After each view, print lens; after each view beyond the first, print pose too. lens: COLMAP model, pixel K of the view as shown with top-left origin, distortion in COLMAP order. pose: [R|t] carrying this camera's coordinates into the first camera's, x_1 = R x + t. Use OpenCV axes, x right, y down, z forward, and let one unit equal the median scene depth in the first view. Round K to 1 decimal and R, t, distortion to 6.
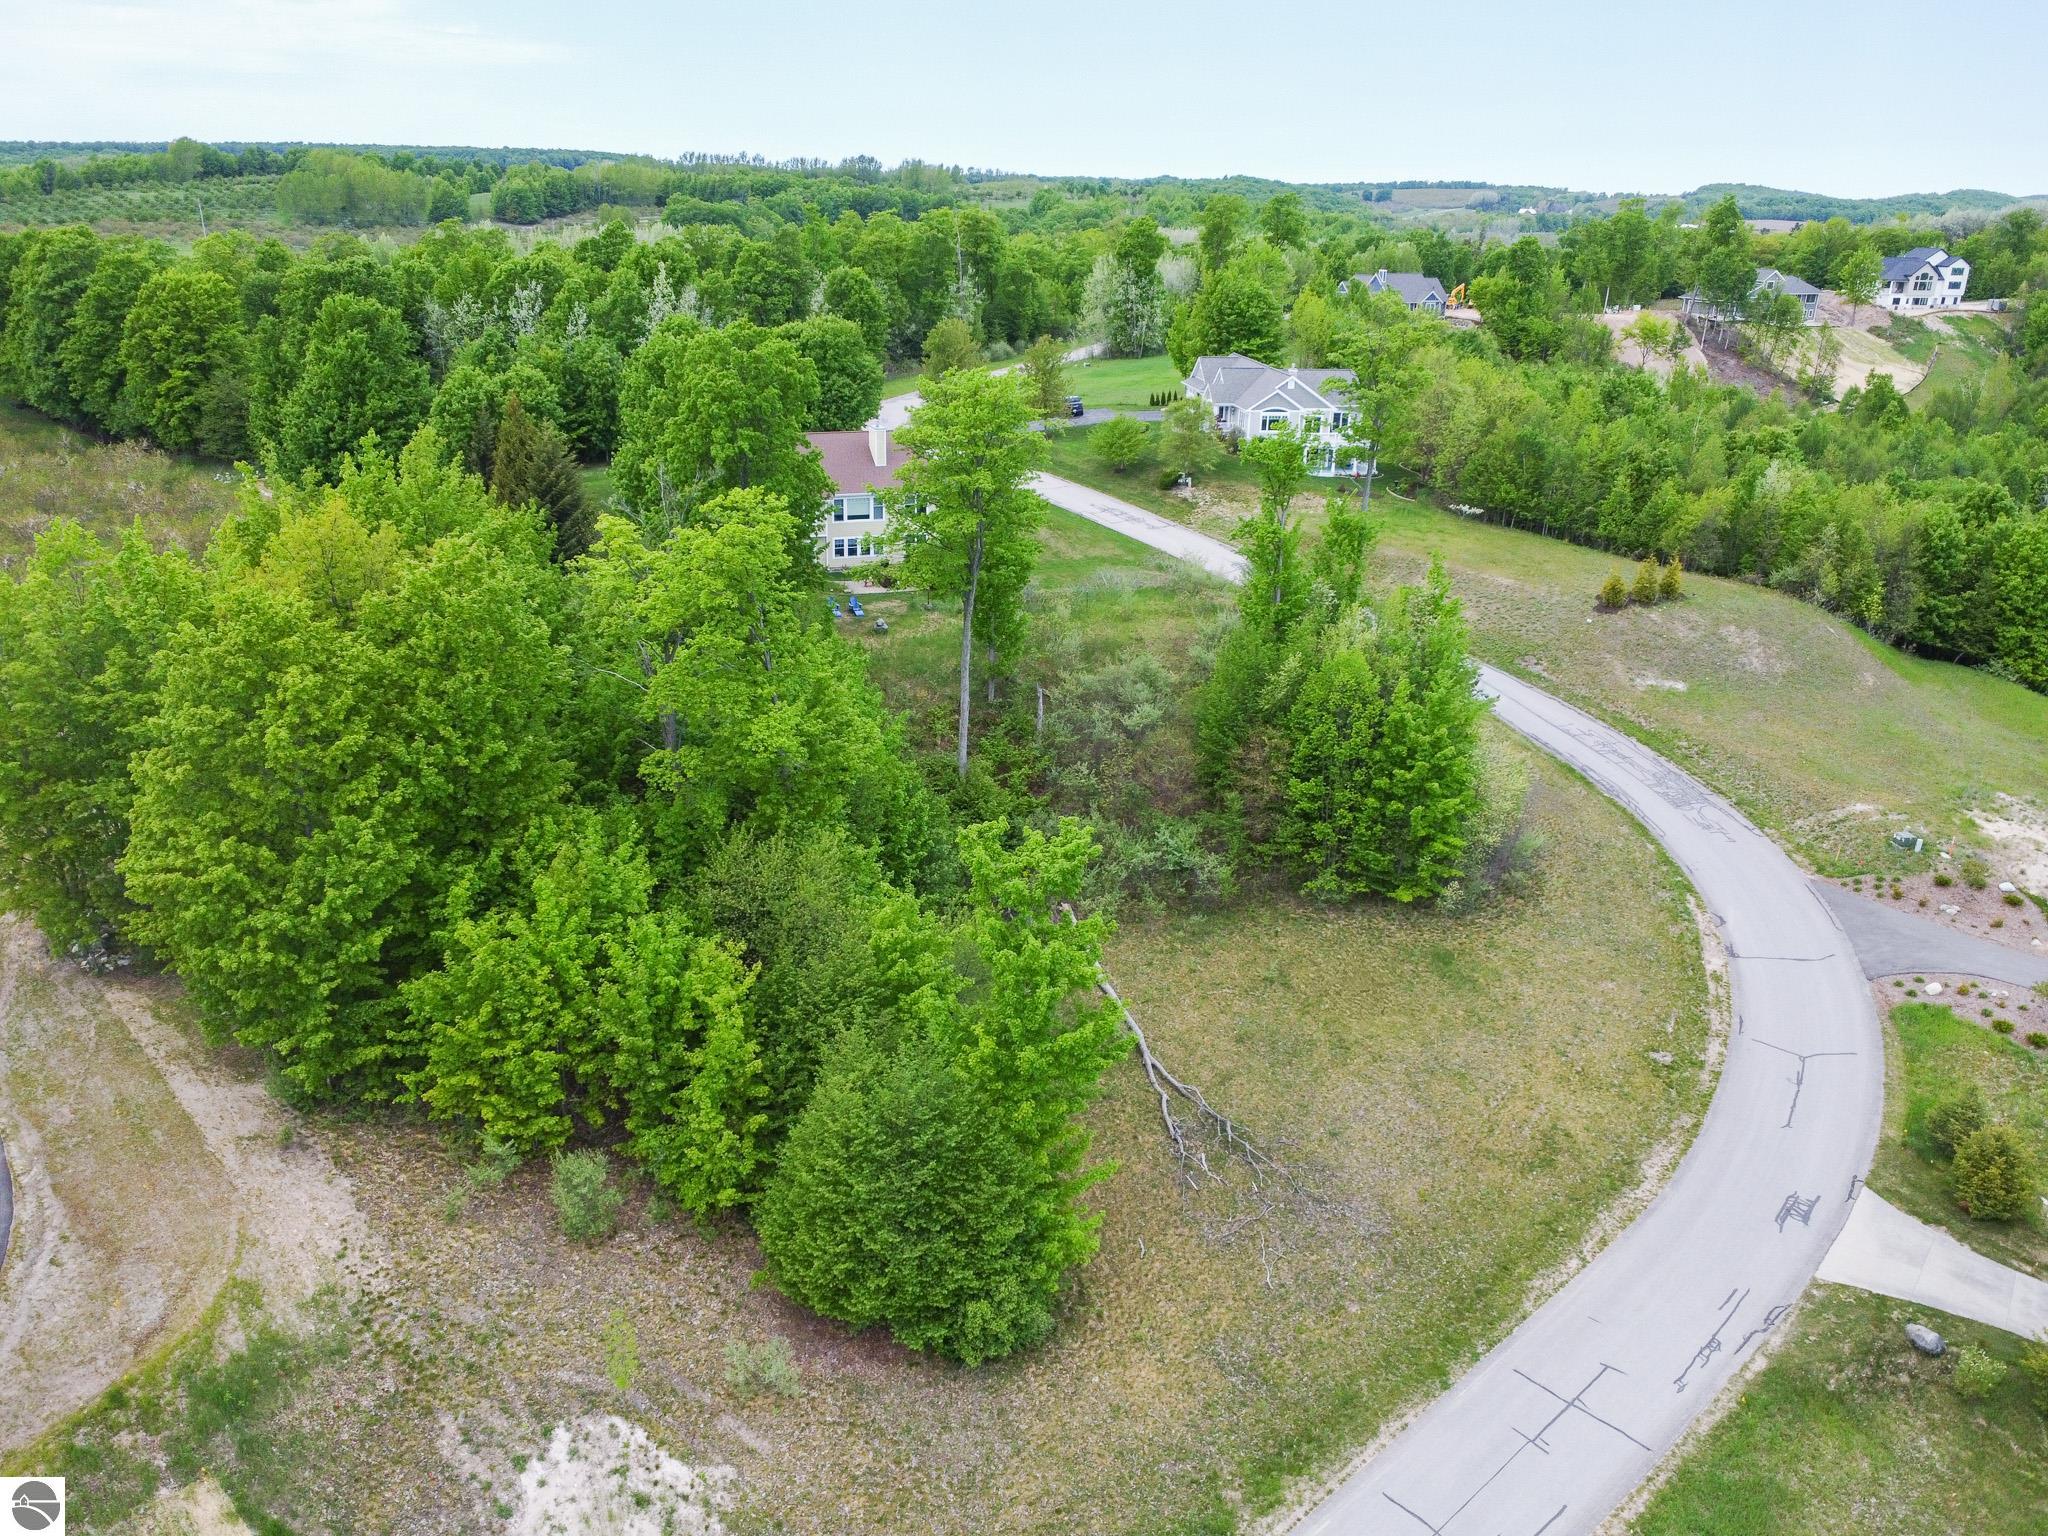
lens RADIAL K [[1535.3, 0, 1024.0], [0, 1535.3, 768.0], [0, 0, 1]] dist [0.003270, -0.001509]
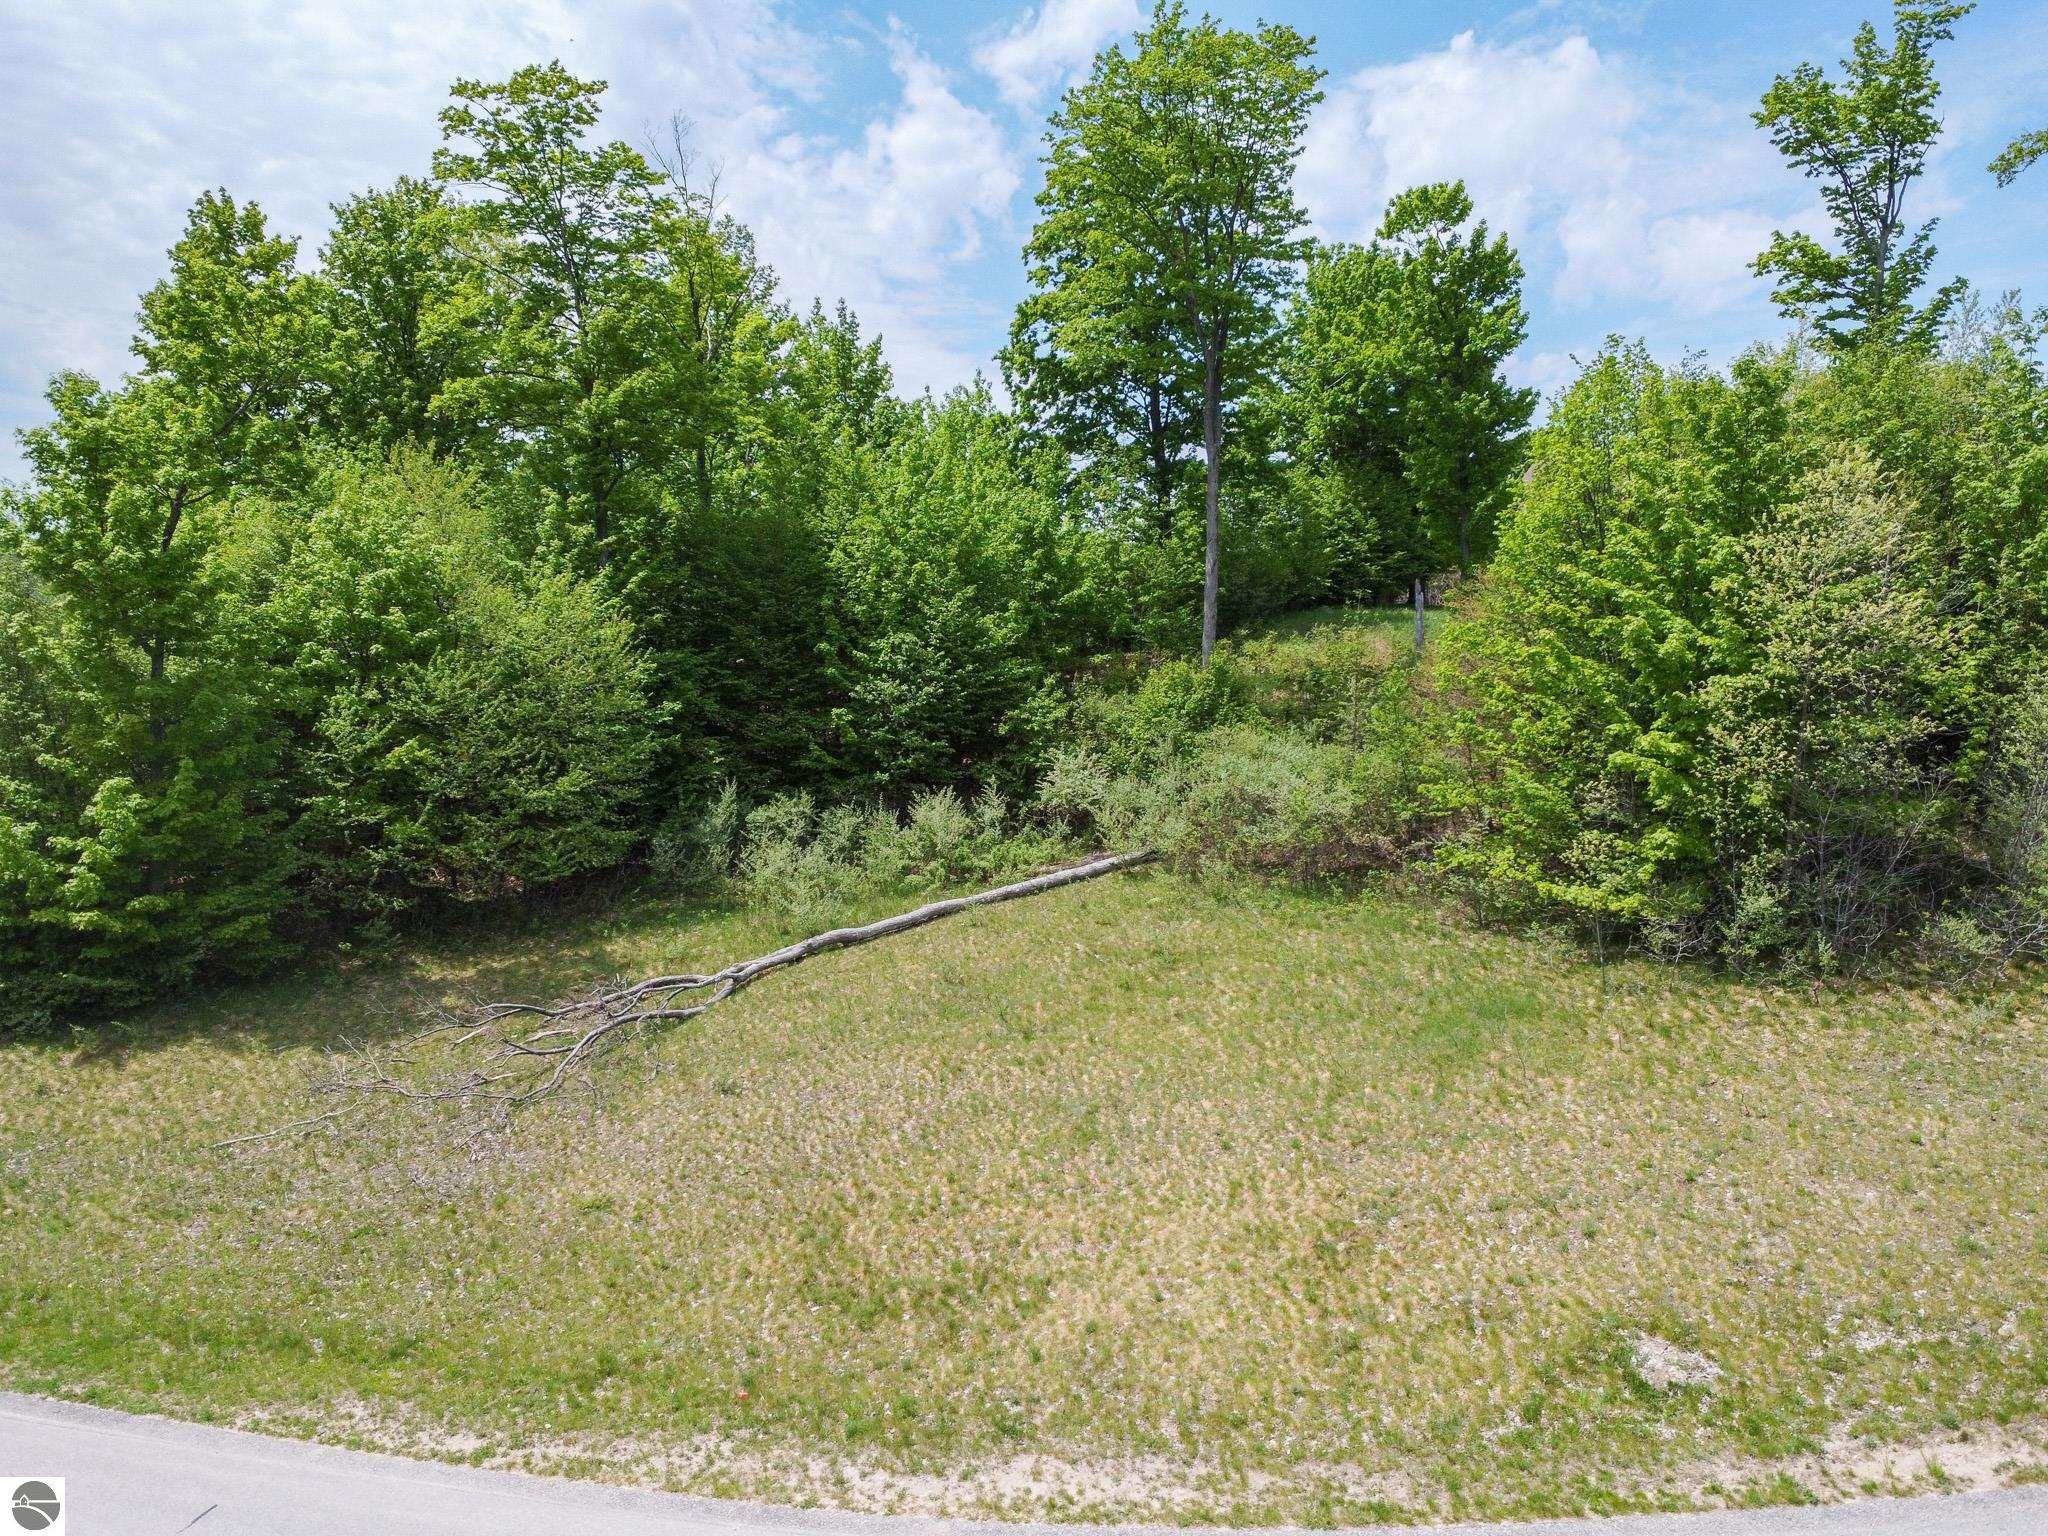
lens RADIAL K [[1535.3, 0, 1024.0], [0, 1535.3, 768.0], [0, 0, 1]] dist [0.003270, -0.001509]
pose [[0.505939, 0.076390, -0.859180, 0.493958], [-0.307762, 0.946498, -0.097076, 0.128975], [0.805797, 0.313537, 0.502381, 0.633775]]
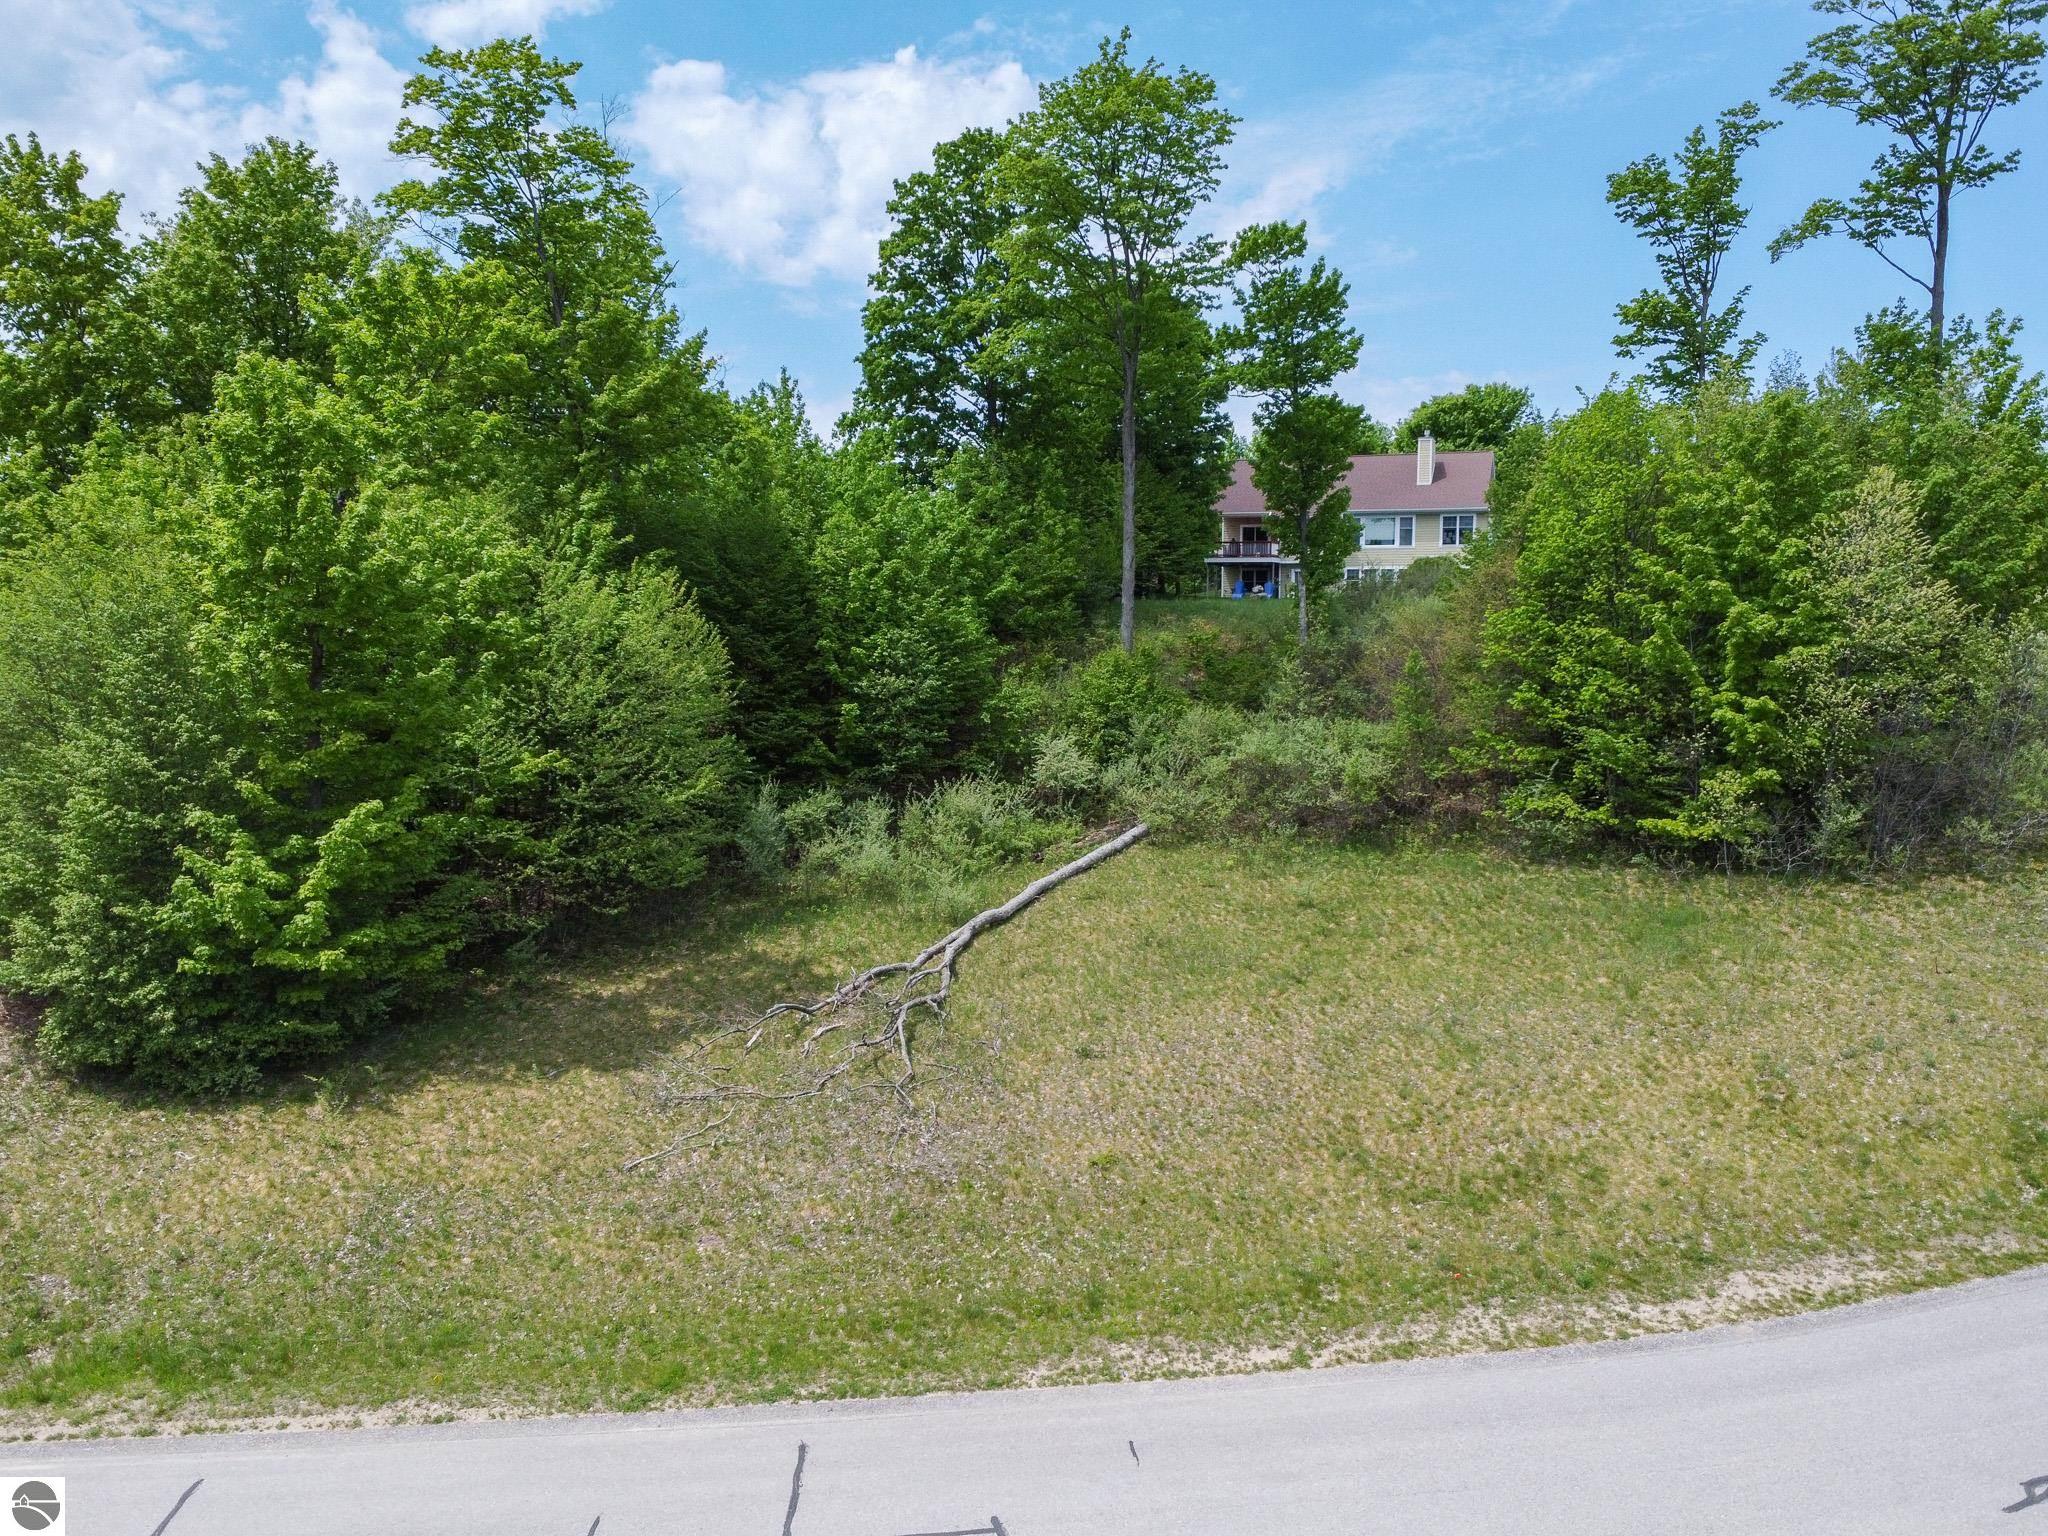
lens RADIAL K [[1530.2, 0, 1024.0], [0, 1530.2, 768.0], [0, 0, 1]] dist [0.002365, -0.005458]
pose [[0.765116, 0.048241, -0.642083, 0.387940], [-0.211213, 0.960817, -0.179497, 0.189653], [0.608265, 0.272952, 0.745326, 0.466212]]
